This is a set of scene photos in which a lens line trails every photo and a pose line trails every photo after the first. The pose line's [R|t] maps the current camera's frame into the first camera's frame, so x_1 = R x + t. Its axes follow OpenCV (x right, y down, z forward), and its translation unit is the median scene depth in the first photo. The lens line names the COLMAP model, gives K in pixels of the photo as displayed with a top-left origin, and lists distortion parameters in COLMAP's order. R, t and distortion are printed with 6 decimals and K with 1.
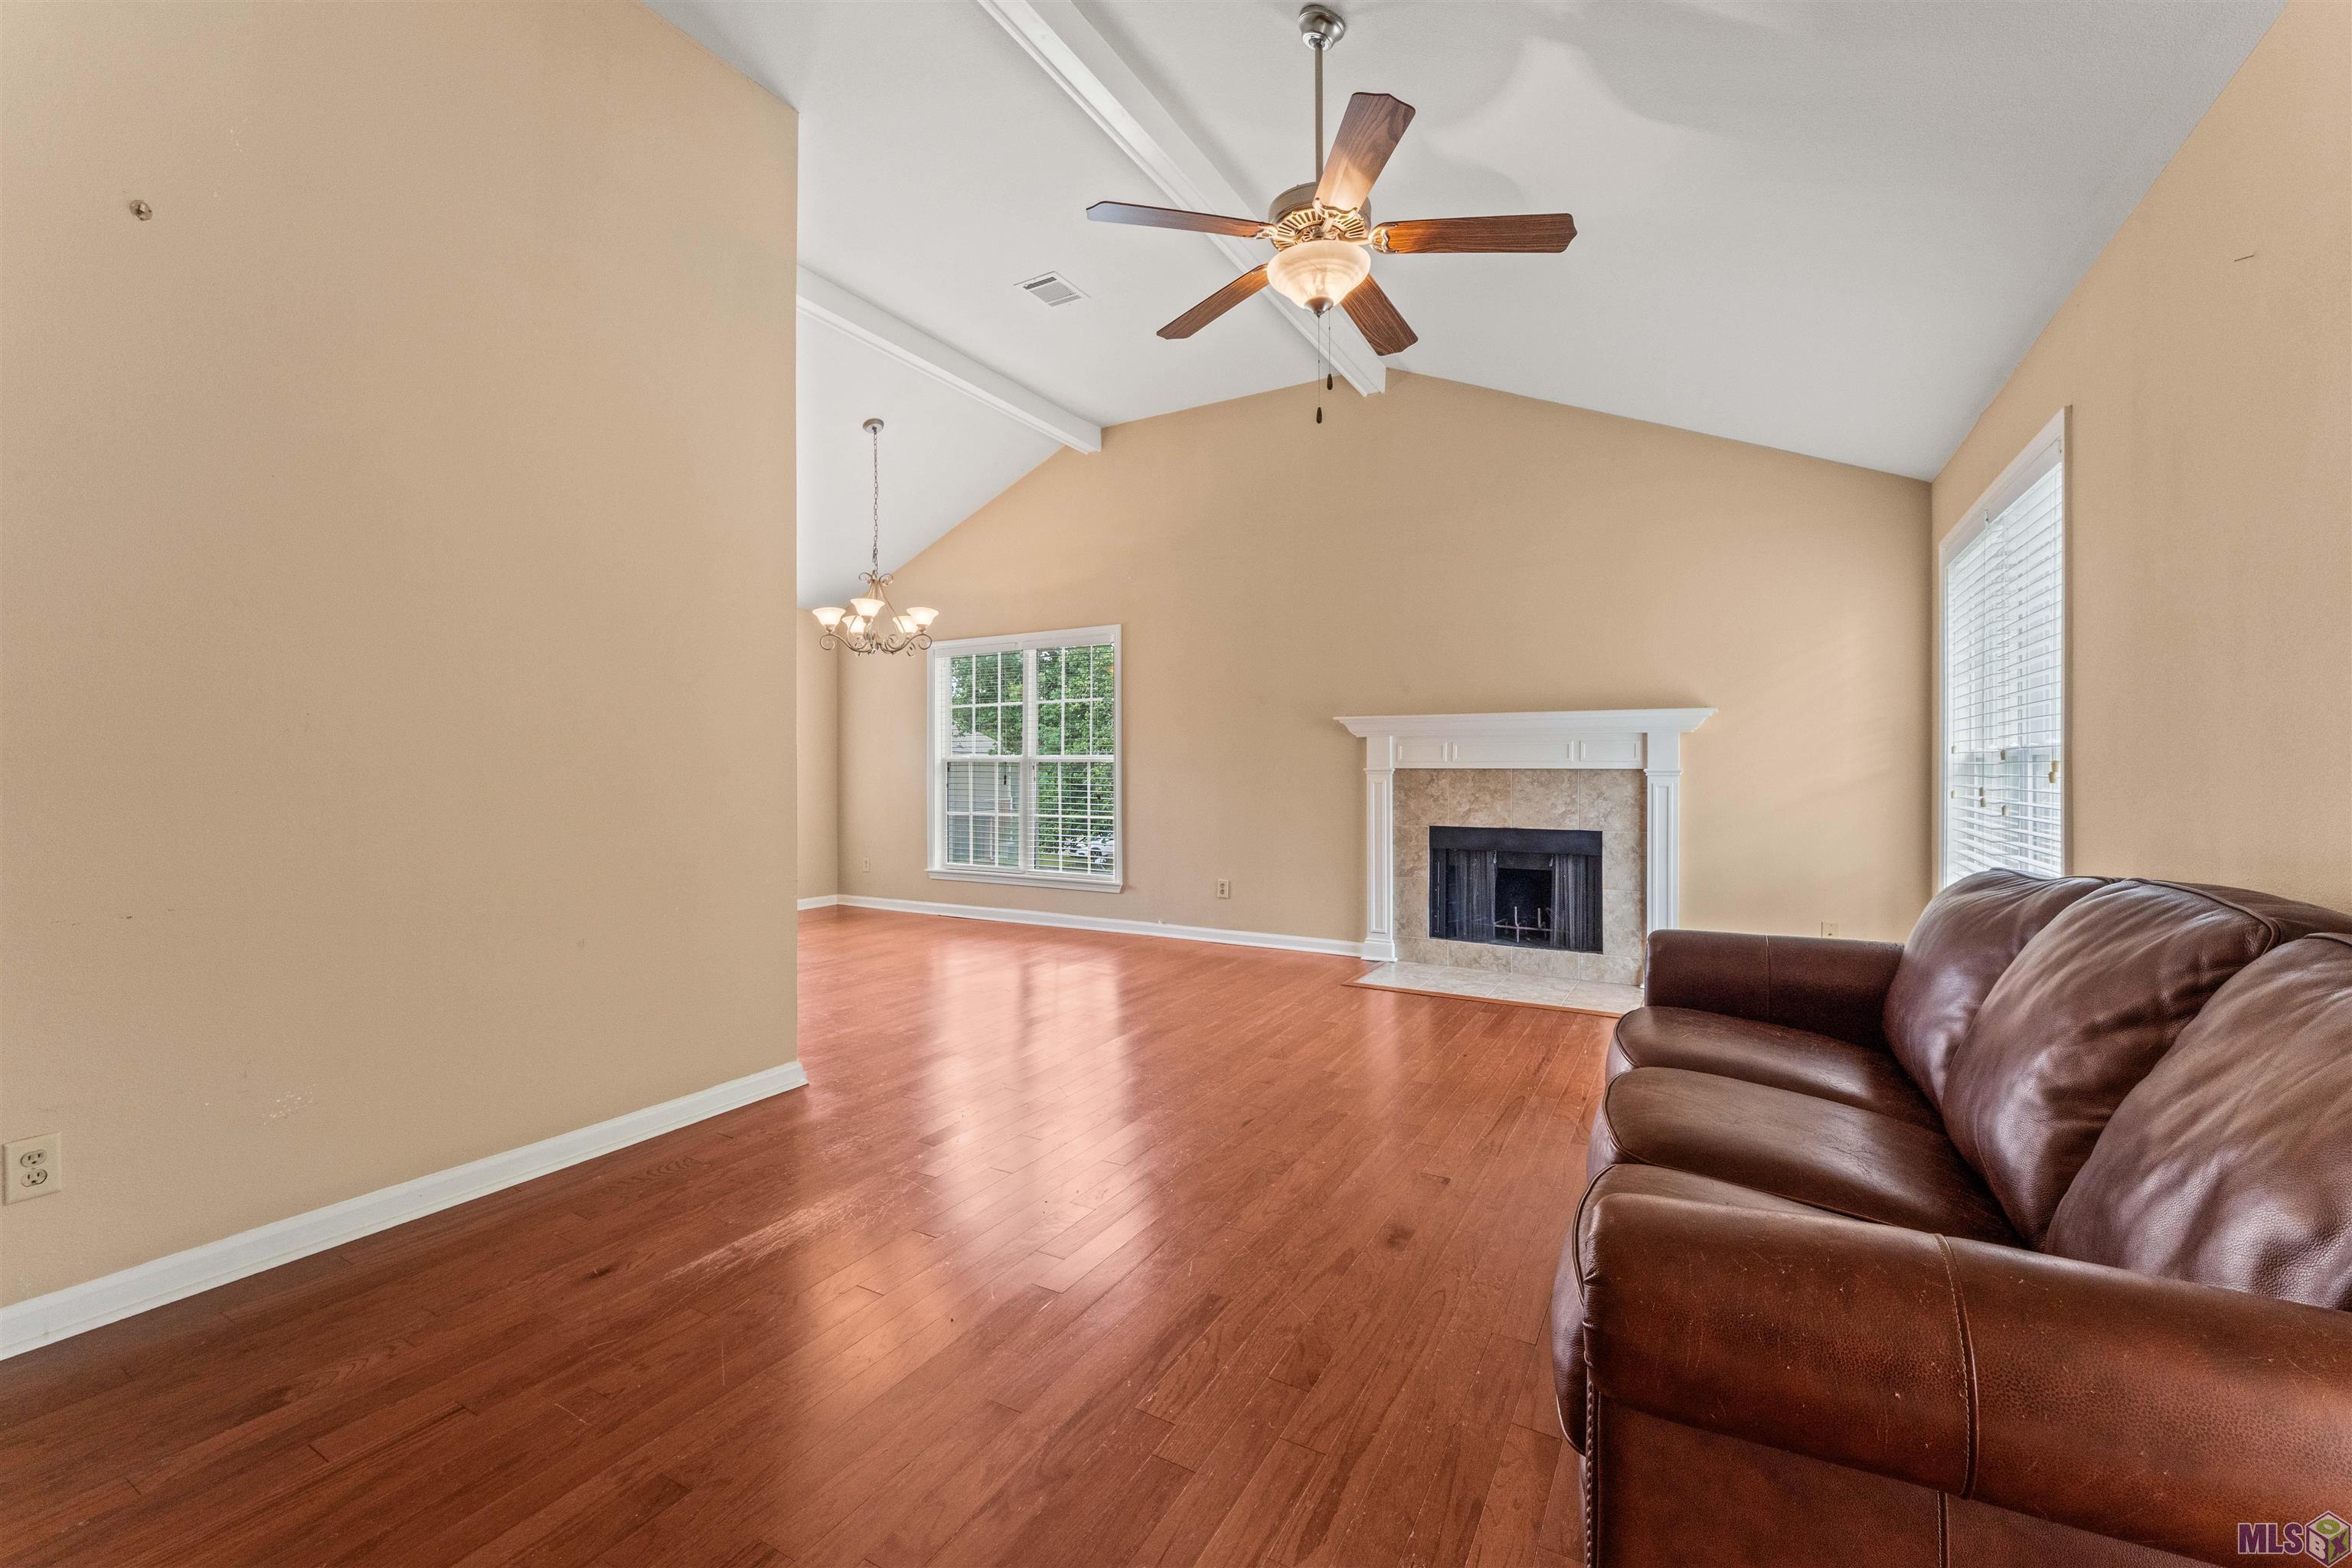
lens RADIAL K [[976.0, 0, 1174.3], [0, 976.0, 780.6], [0, 0, 1]] dist [-0.005099, -0.000547]
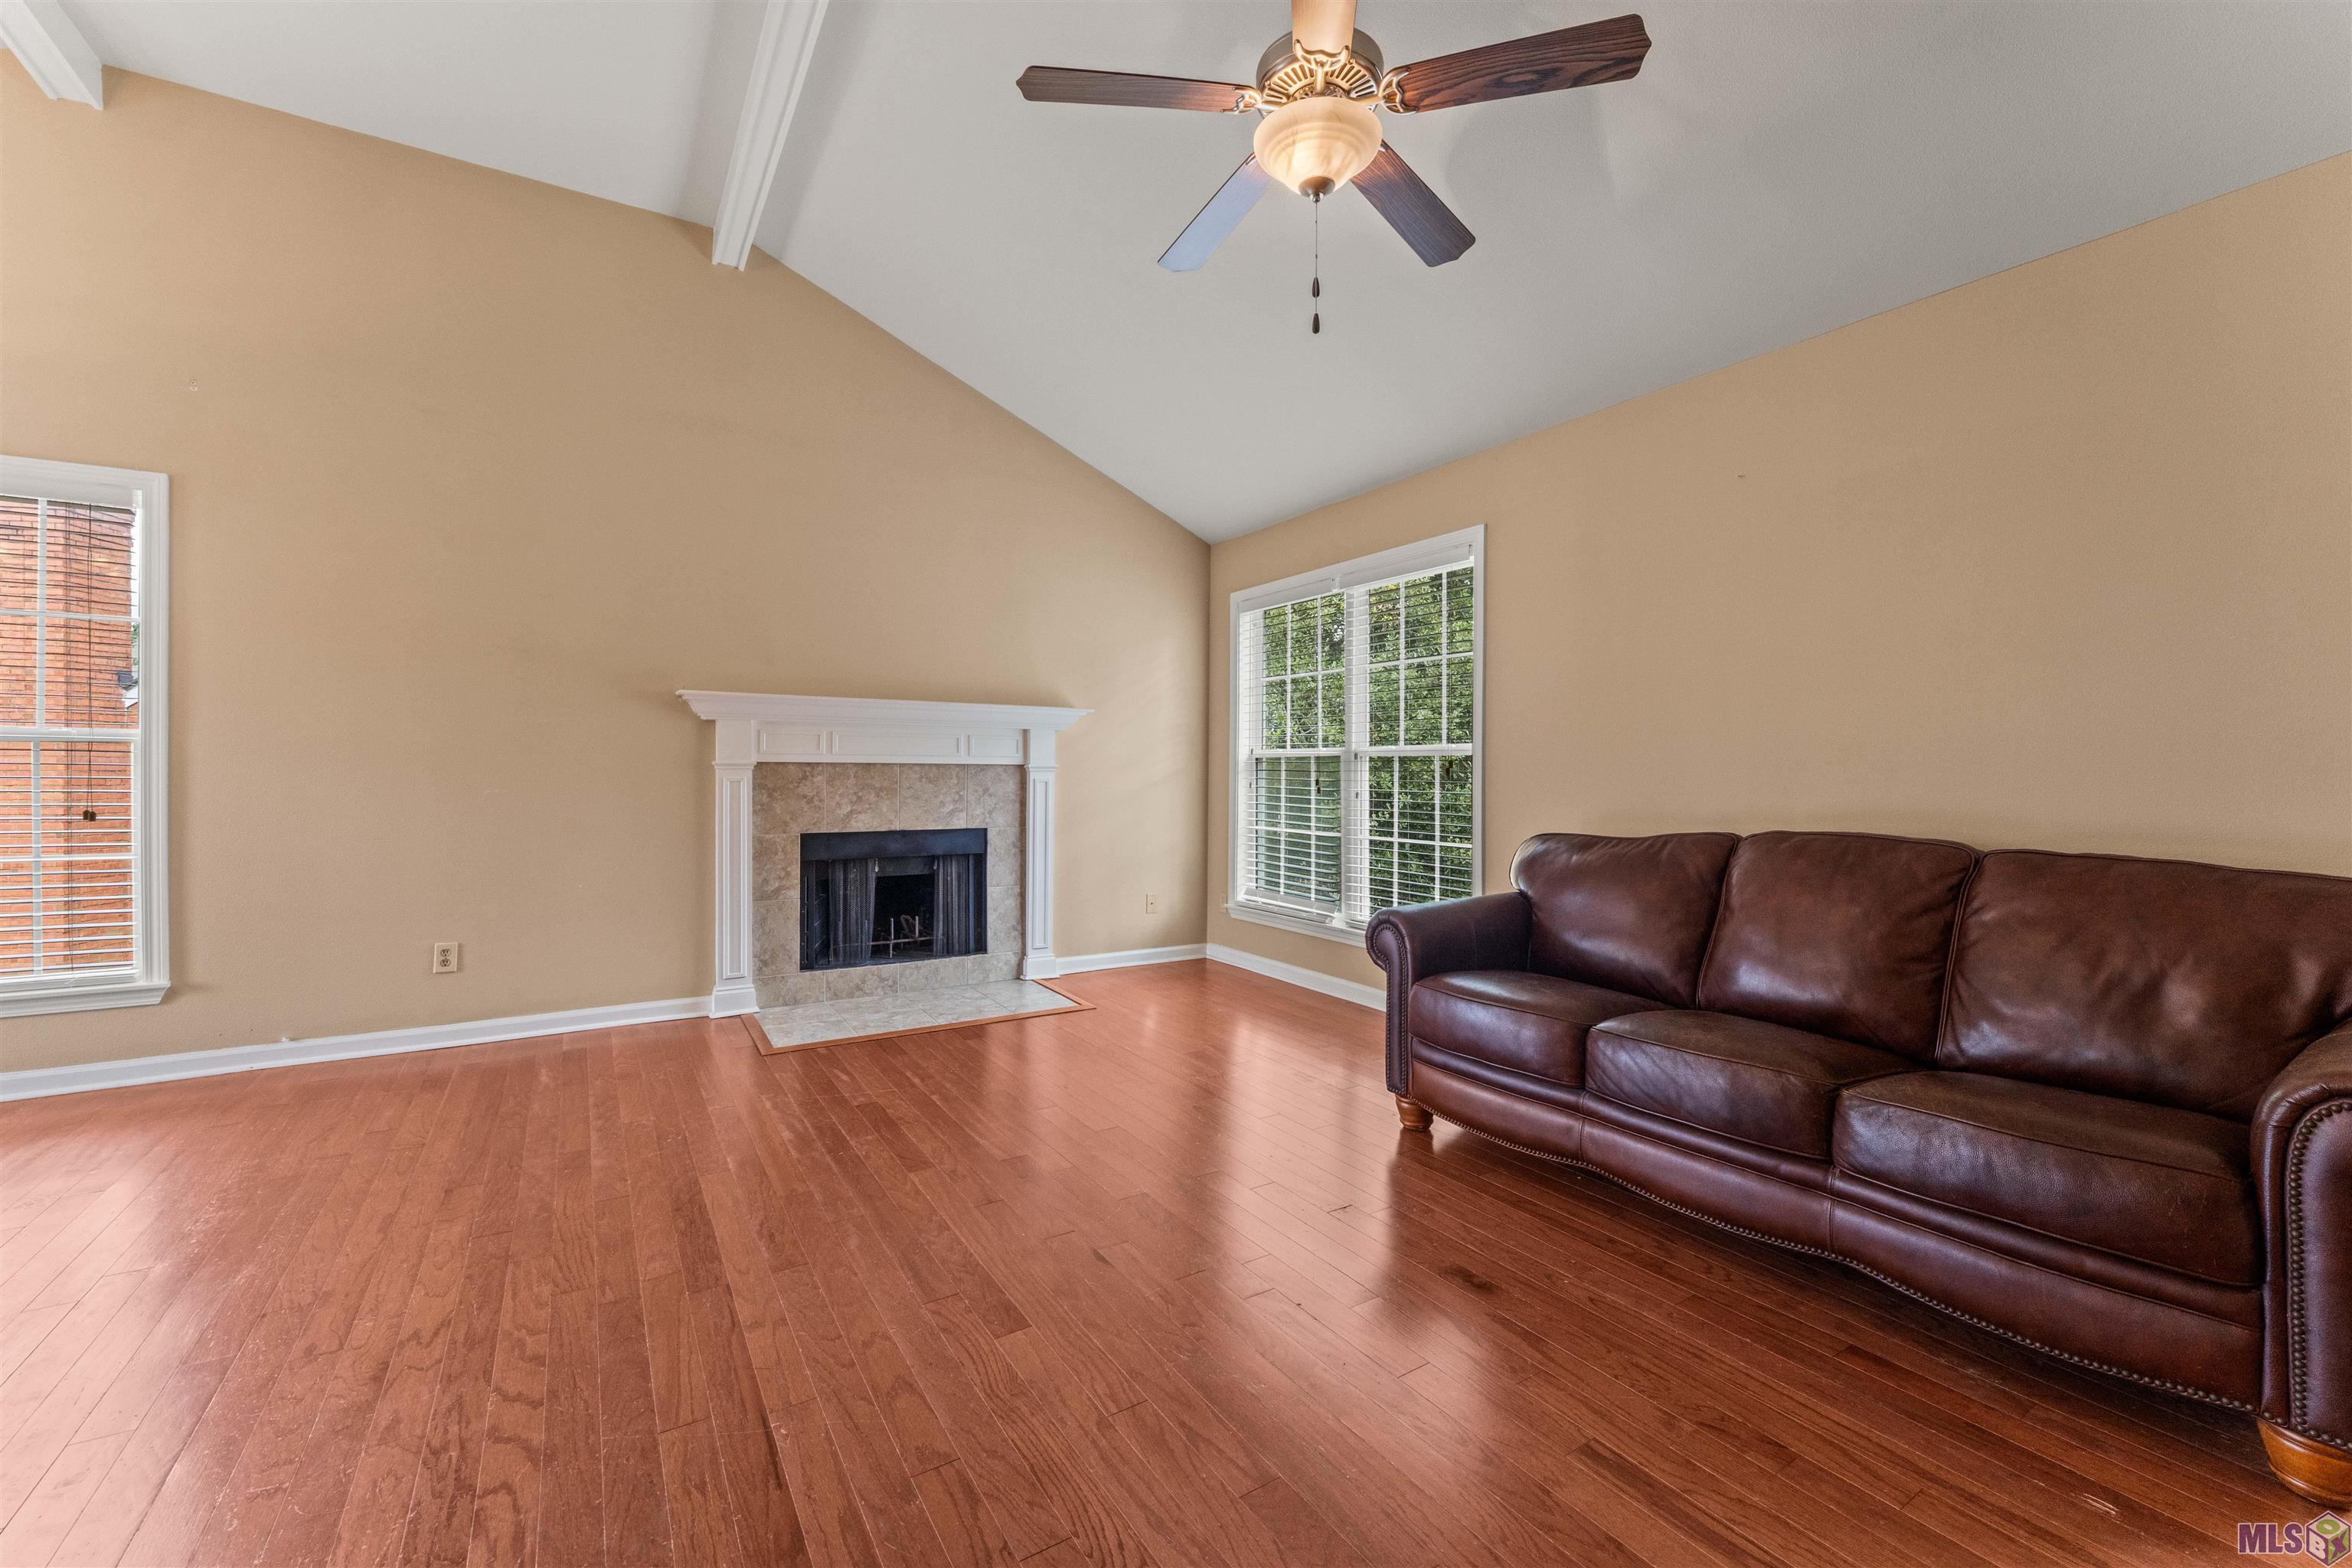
lens RADIAL K [[976.0, 0, 1158.6], [0, 976.0, 770.6], [0, 0, 1]] dist [-0.005099, -0.000547]
pose [[0.448855, -0.000728, 0.893604, -0.334772], [0.003504, 0.999993, -0.000945, -0.003857], [-0.893598, 0.003555, 0.448854, 0.381209]]
